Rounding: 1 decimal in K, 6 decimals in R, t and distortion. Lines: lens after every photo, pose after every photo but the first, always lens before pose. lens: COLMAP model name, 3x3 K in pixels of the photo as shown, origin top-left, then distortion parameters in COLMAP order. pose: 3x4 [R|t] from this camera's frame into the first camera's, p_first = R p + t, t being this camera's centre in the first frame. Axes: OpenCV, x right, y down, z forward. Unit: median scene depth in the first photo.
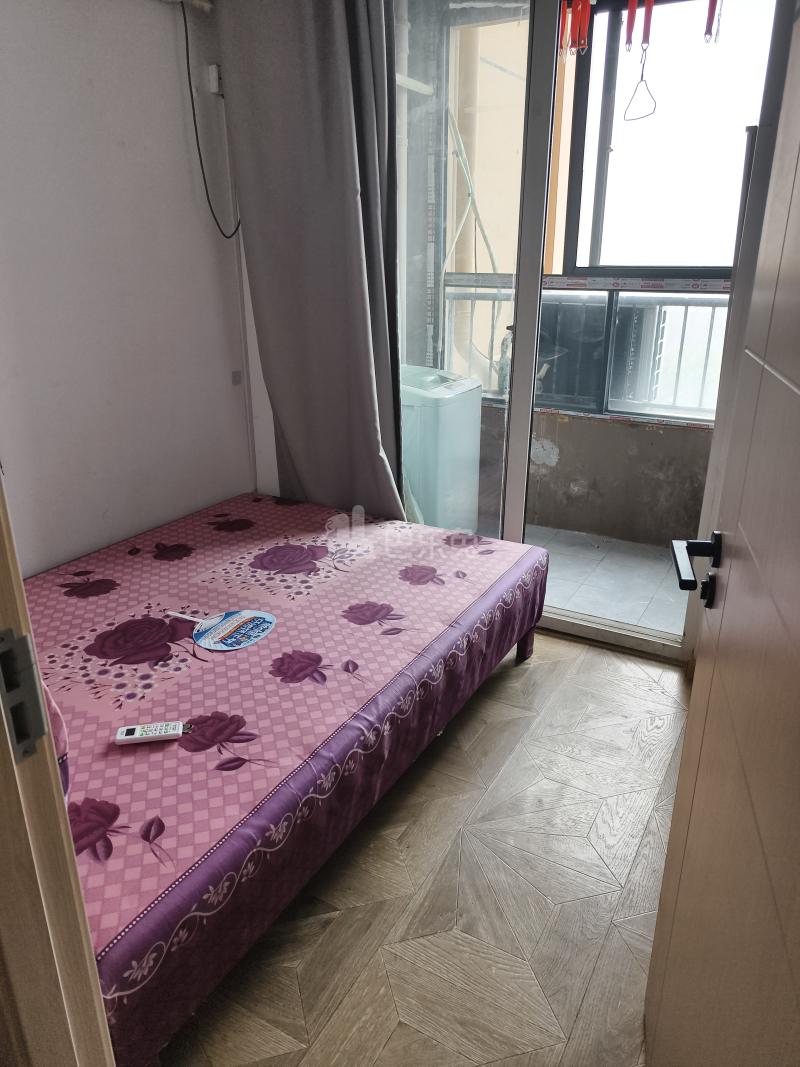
lens RADIAL K [[754.8, 0, 400.0], [0, 754.8, 533.5], [0, 0, 1]] dist [0.030549, -0.056634]
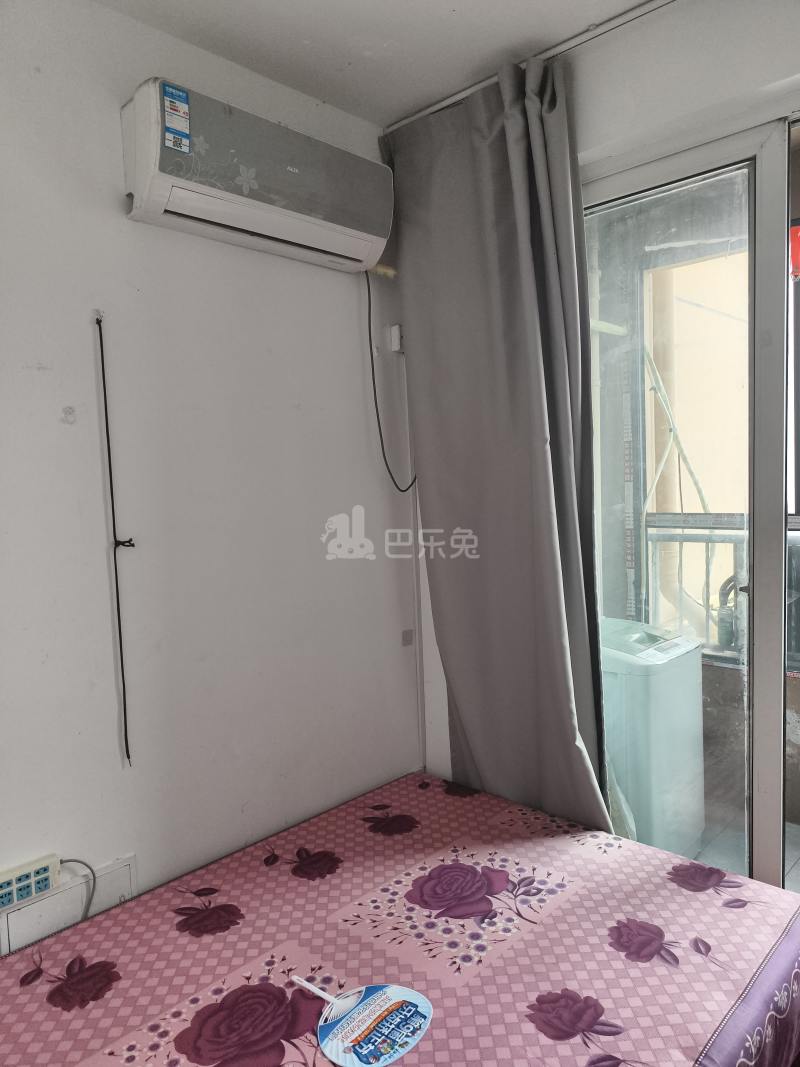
lens RADIAL K [[748.9, 0, 396.1], [0, 748.9, 533.3], [0, 0, 1]] dist [0.007645, -0.002754]
pose [[0.969187, -0.018312, -0.245643, -0.014053], [-0.050432, 0.961357, -0.270647, -0.105067], [0.241106, 0.274696, 0.930811, 0.182231]]
